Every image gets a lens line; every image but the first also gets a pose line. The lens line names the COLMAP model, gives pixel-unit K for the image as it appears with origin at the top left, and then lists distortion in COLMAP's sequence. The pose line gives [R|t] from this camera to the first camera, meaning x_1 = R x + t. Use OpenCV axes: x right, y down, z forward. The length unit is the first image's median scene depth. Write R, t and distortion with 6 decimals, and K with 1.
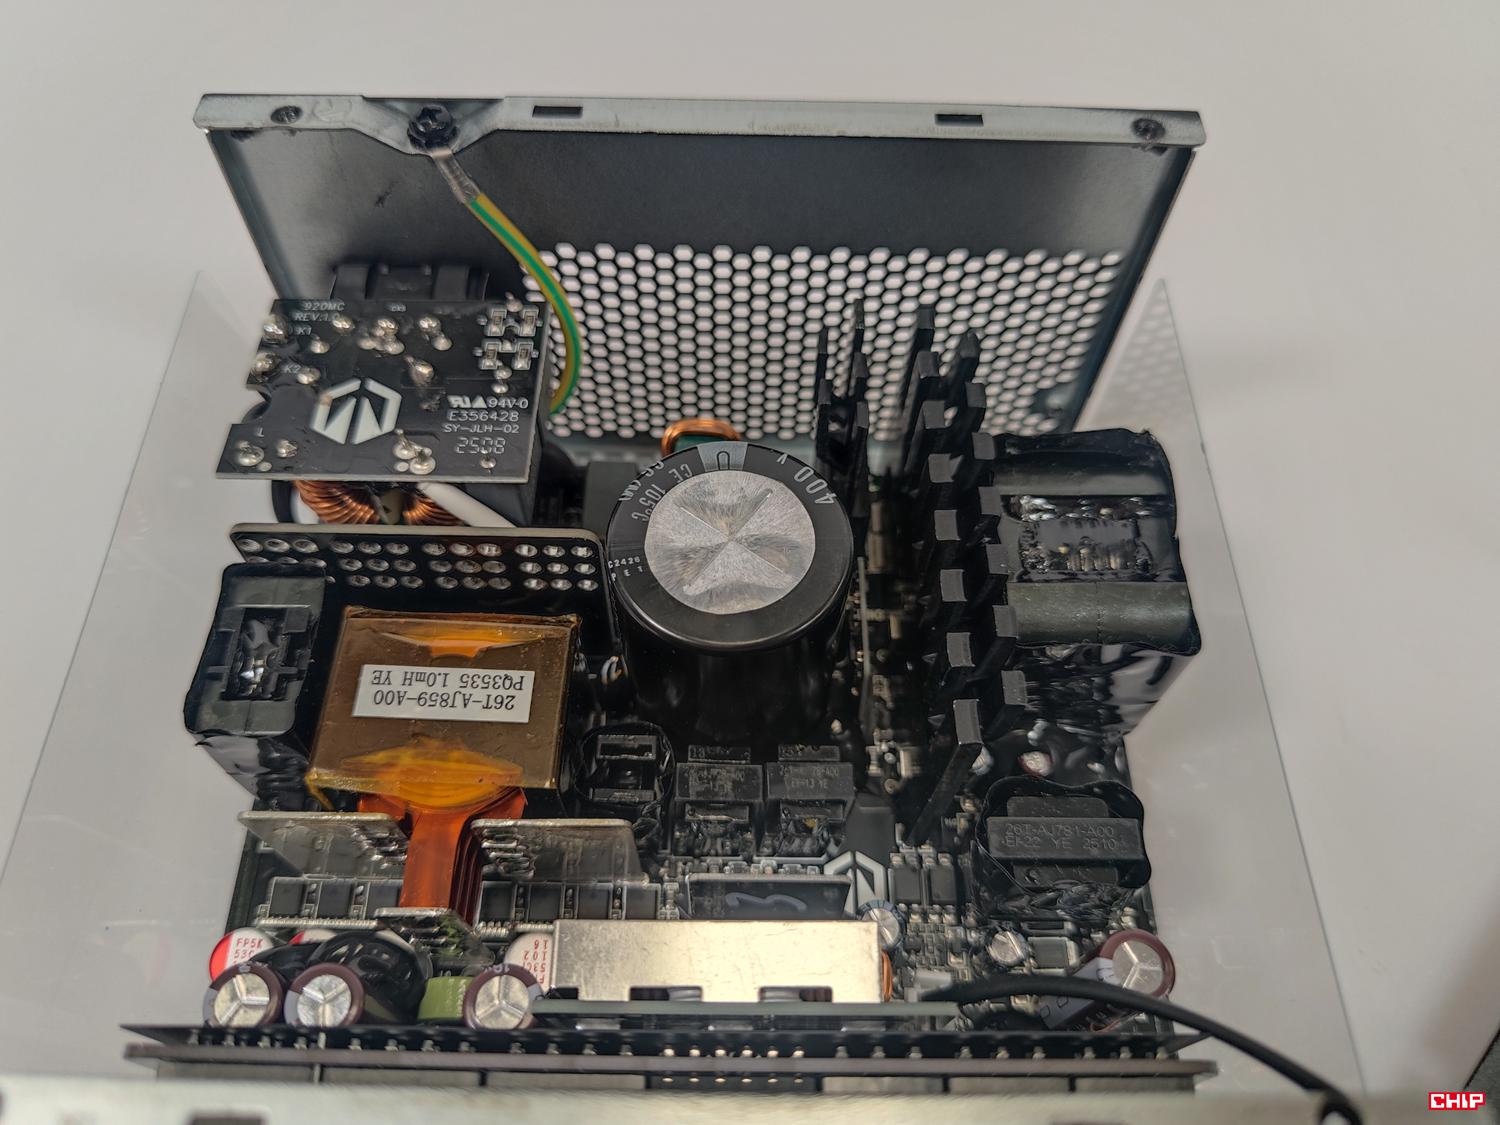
lens RADIAL K [[1163.1, 0, 733.0], [0, 1163.1, 562.1], [0, 0, 1]] dist [-0.016588, -0.029562]
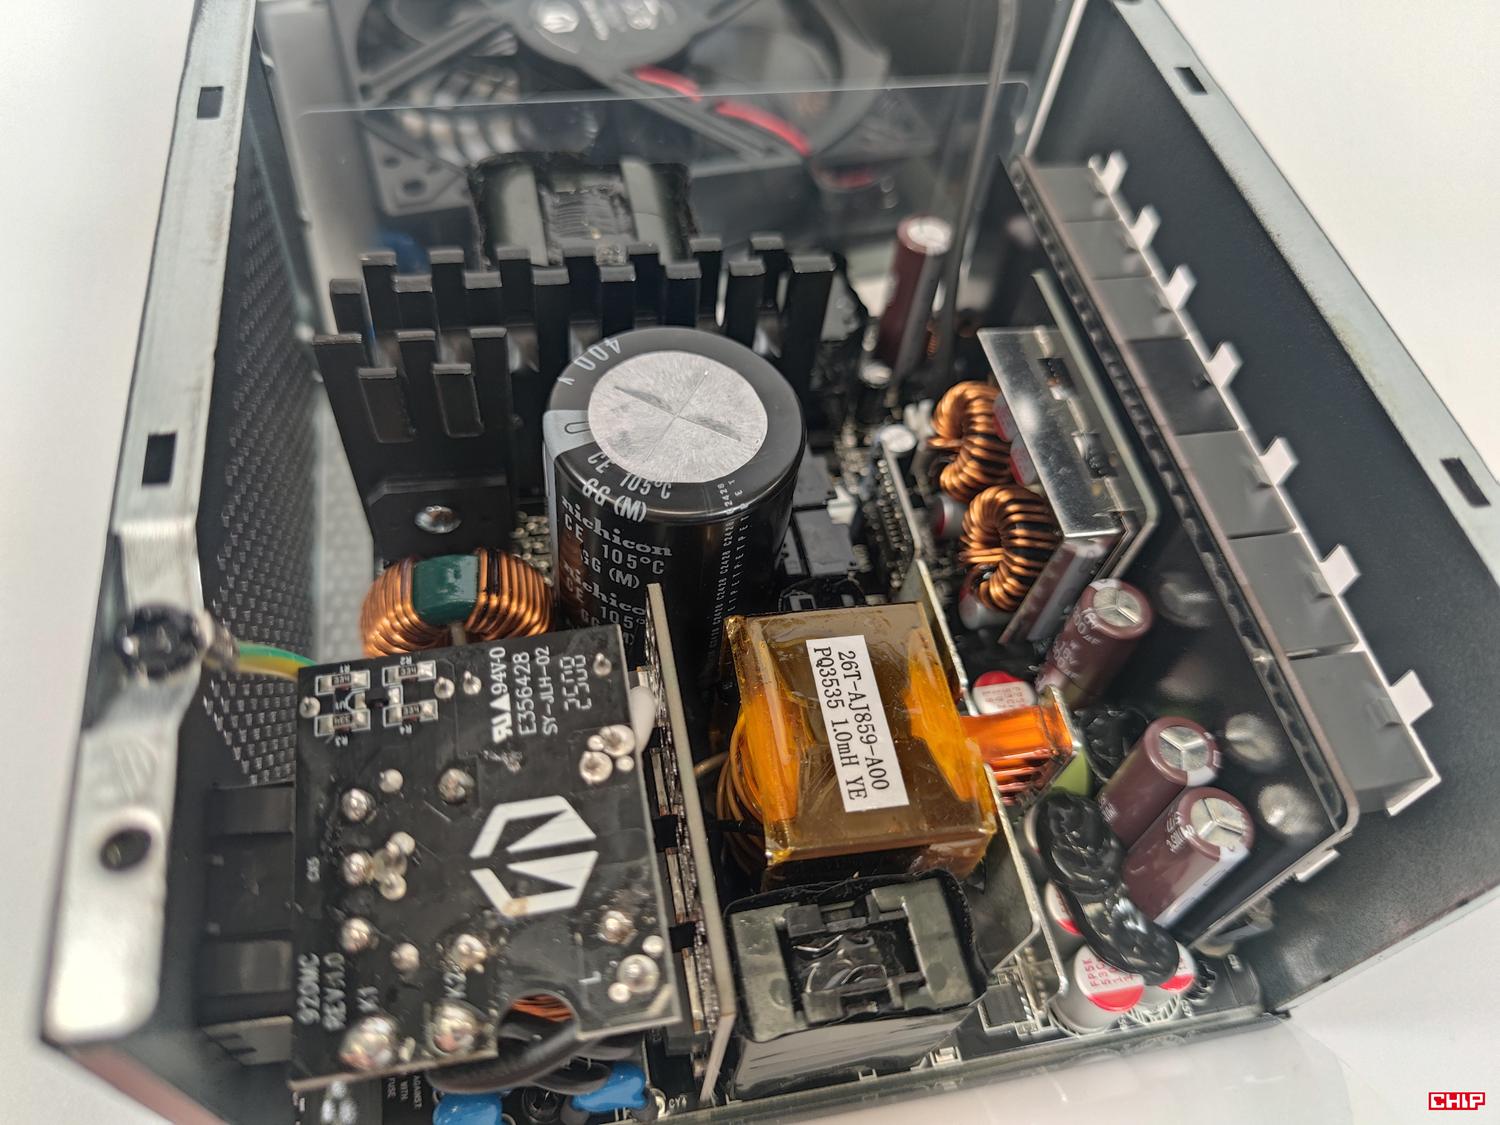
lens RADIAL K [[1163.1, 0, 726.6], [0, 1163.1, 567.6], [0, 0, 1]] dist [-0.016588, -0.029562]
pose [[-0.186268, -0.817877, 0.544409, -0.597983], [0.792486, 0.202459, 0.575305, -0.483486], [-0.580749, 0.538598, 0.610445, 0.436063]]
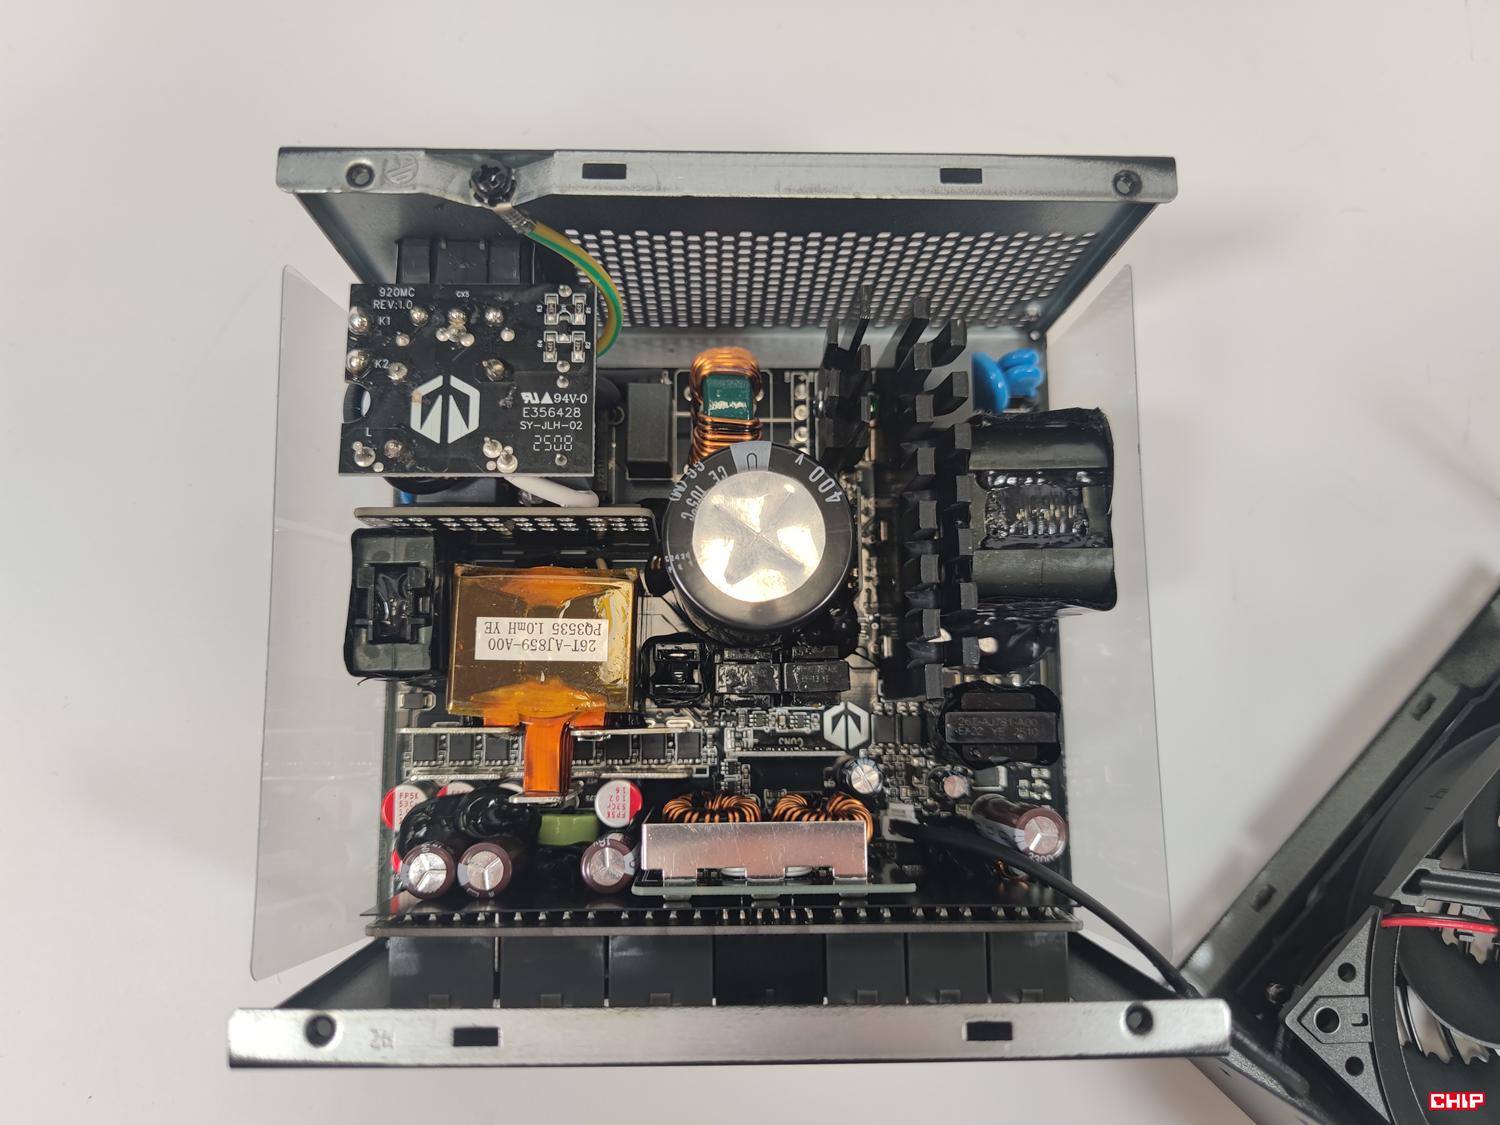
lens RADIAL K [[1160.3, 0, 739.8], [0, 1160.3, 557.5], [0, 0, 1]] dist [0.004404, -0.044422]
pose [[0.999697, -0.013385, 0.020653, -0.047865], [0.004327, 0.921689, 0.387905, -0.466825], [-0.024228, -0.387698, 0.921468, -0.178060]]
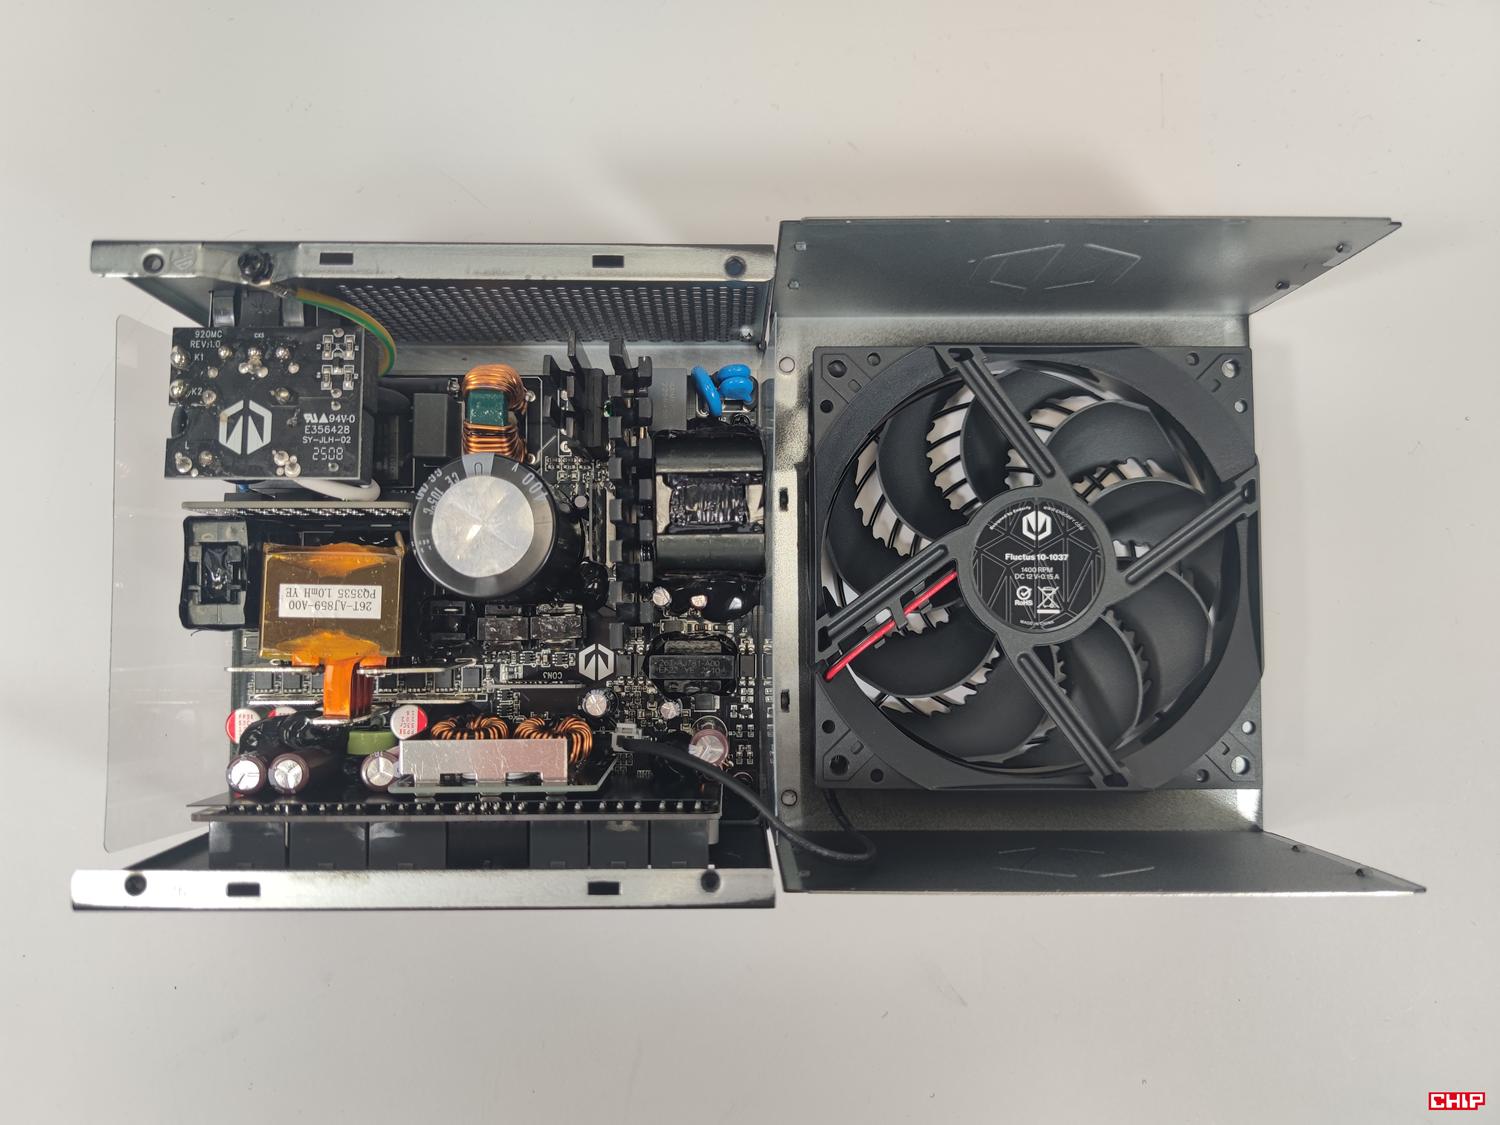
lens RADIAL K [[1160.3, 0, 759.9], [0, 1160.3, 560.4], [0, 0, 1]] dist [0.004404, -0.044422]
pose [[0.999772, -0.012965, 0.016959, 0.350467], [0.003505, 0.883343, 0.468715, -0.722663], [-0.021058, -0.468548, 0.883187, -0.492628]]
